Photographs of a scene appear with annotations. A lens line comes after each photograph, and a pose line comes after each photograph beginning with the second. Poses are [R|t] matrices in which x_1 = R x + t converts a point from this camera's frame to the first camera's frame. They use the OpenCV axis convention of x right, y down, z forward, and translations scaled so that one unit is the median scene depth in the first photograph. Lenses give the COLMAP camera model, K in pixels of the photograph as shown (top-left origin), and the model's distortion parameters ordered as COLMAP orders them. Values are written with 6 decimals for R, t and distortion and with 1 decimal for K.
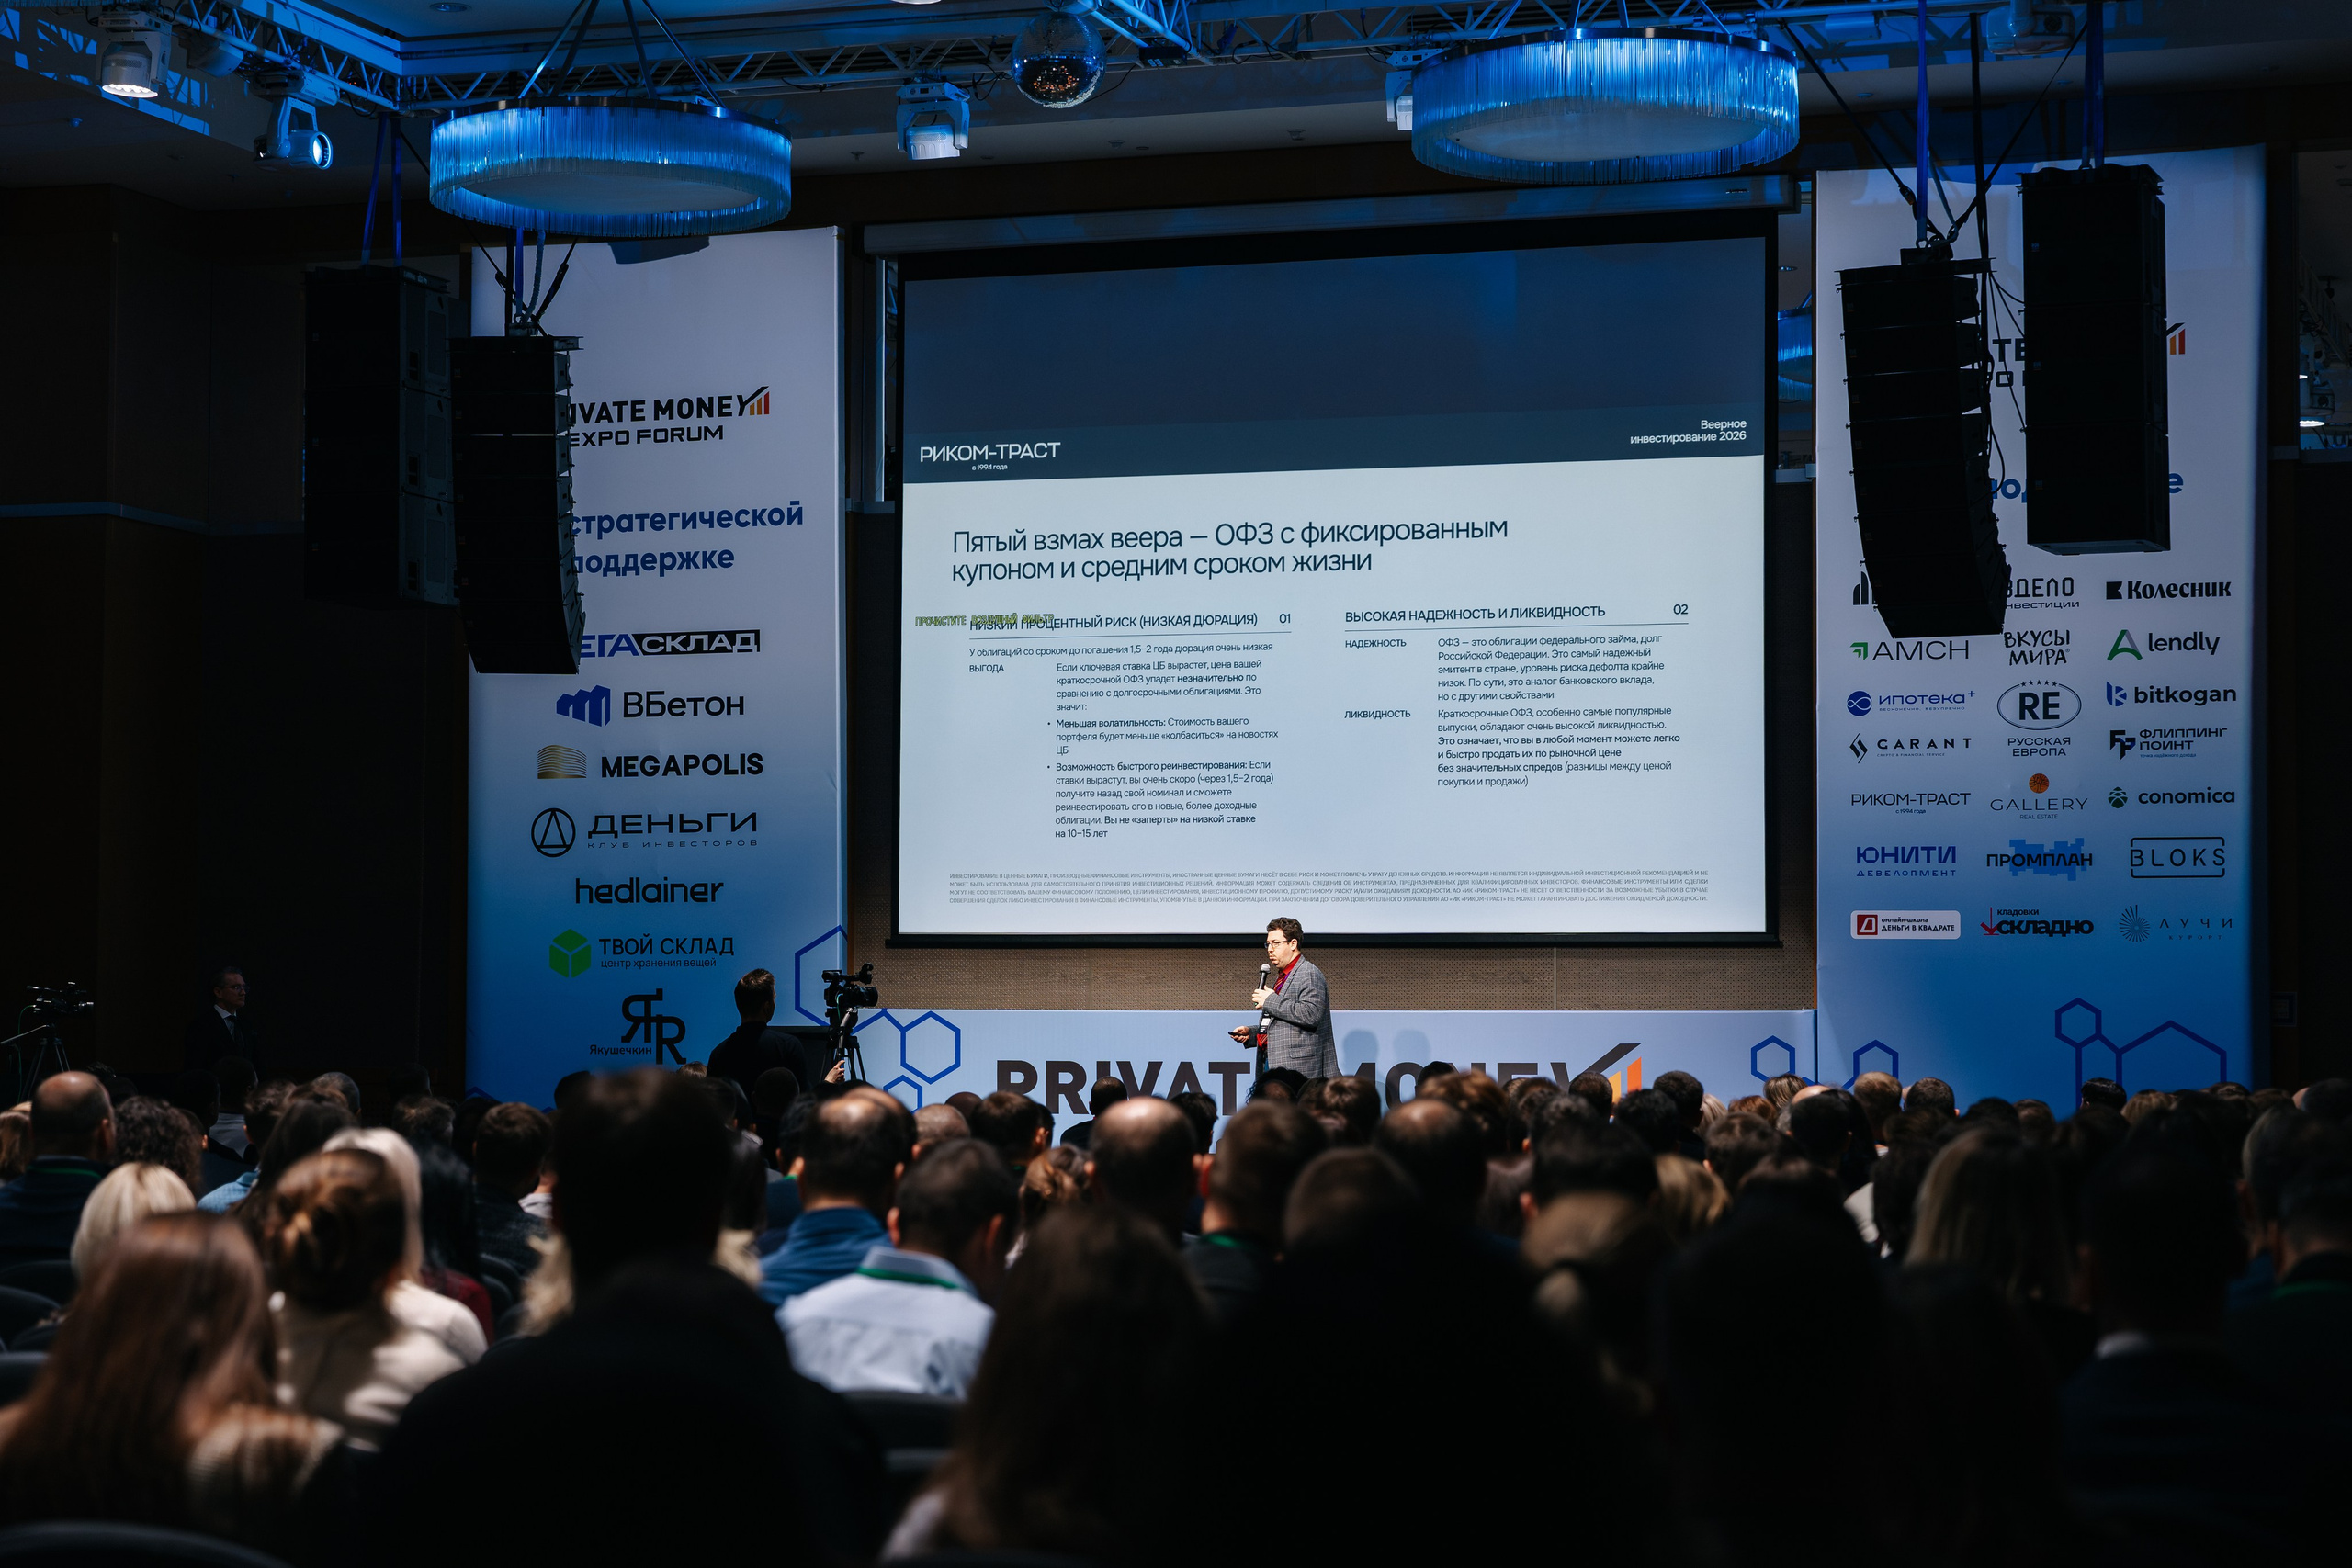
lens RADIAL K [[4637.2, 0, 1180.7], [0, 4637.2, 795.8], [0, 0, 1]] dist [0.021206, 0.000000]
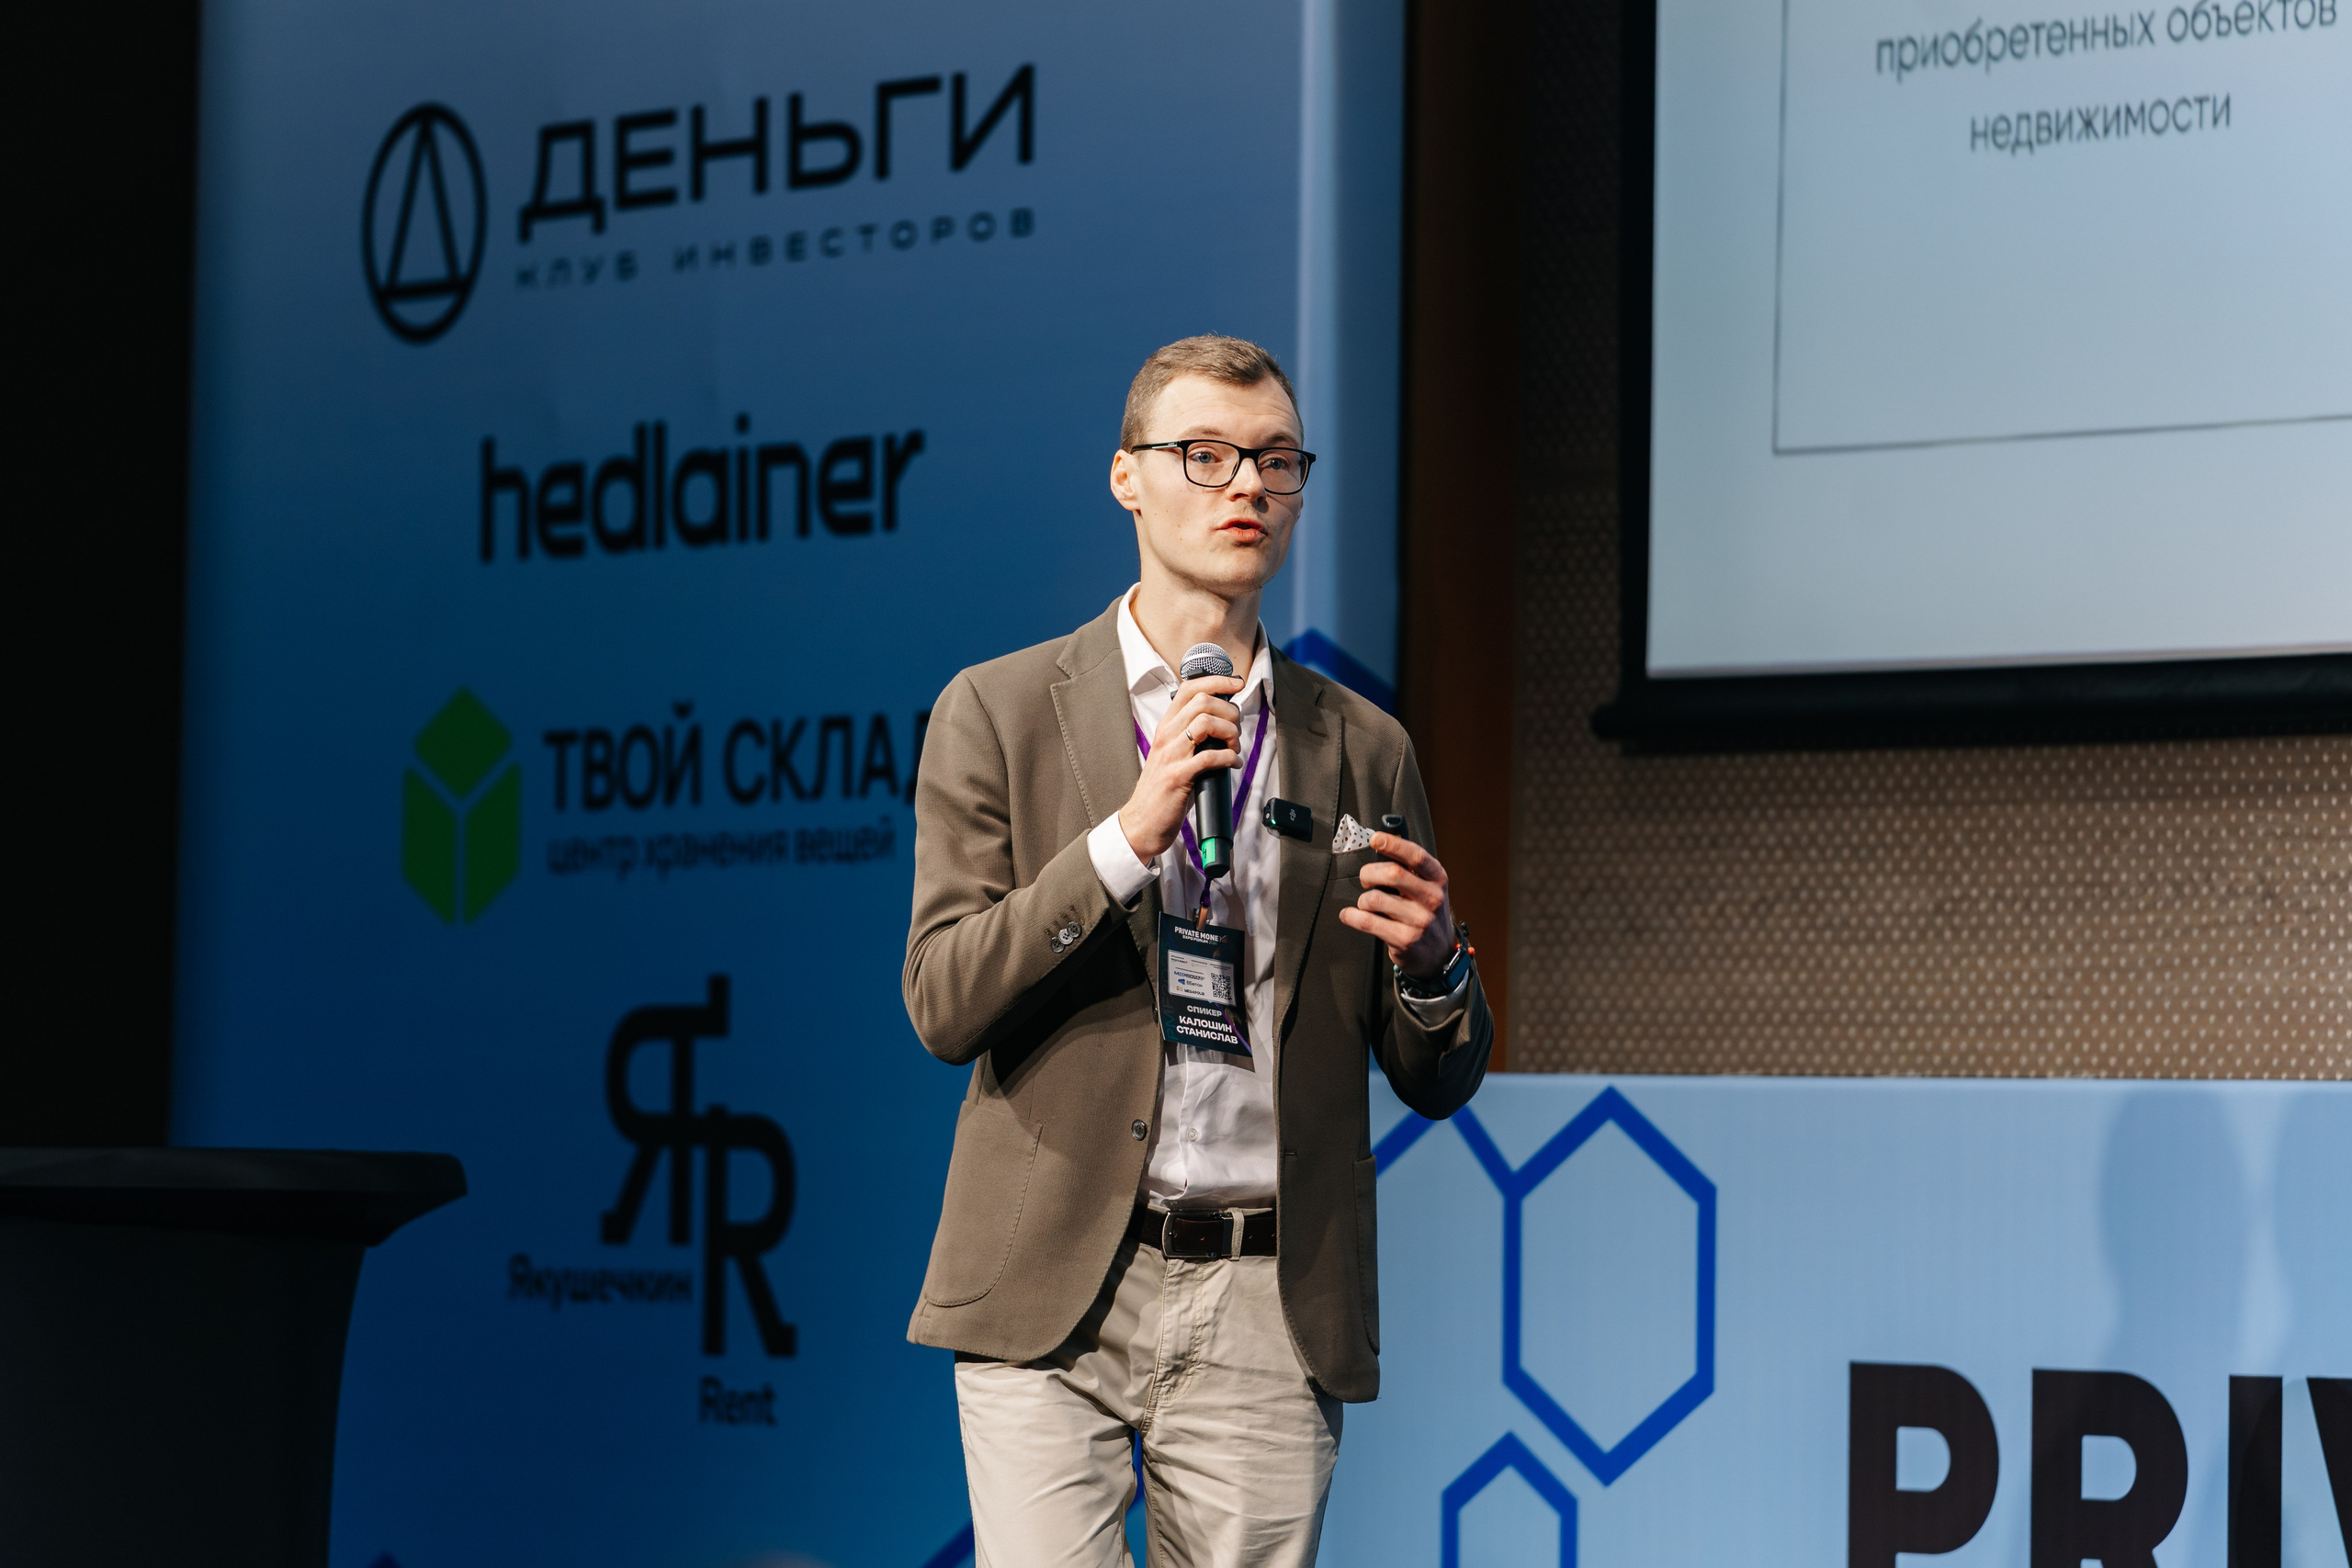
lens RADIAL K [[12006.6, 0, 1176.1], [0, 12006.6, 774.2], [0, 0, 1]] dist [-0.140827, 0.000000]
pose [[0.804590, -0.013644, -0.593674, 0.221335], [0.020236, 0.999785, 0.004448, 0.032752], [0.593486, -0.015592, 0.804693, 0.630589]]
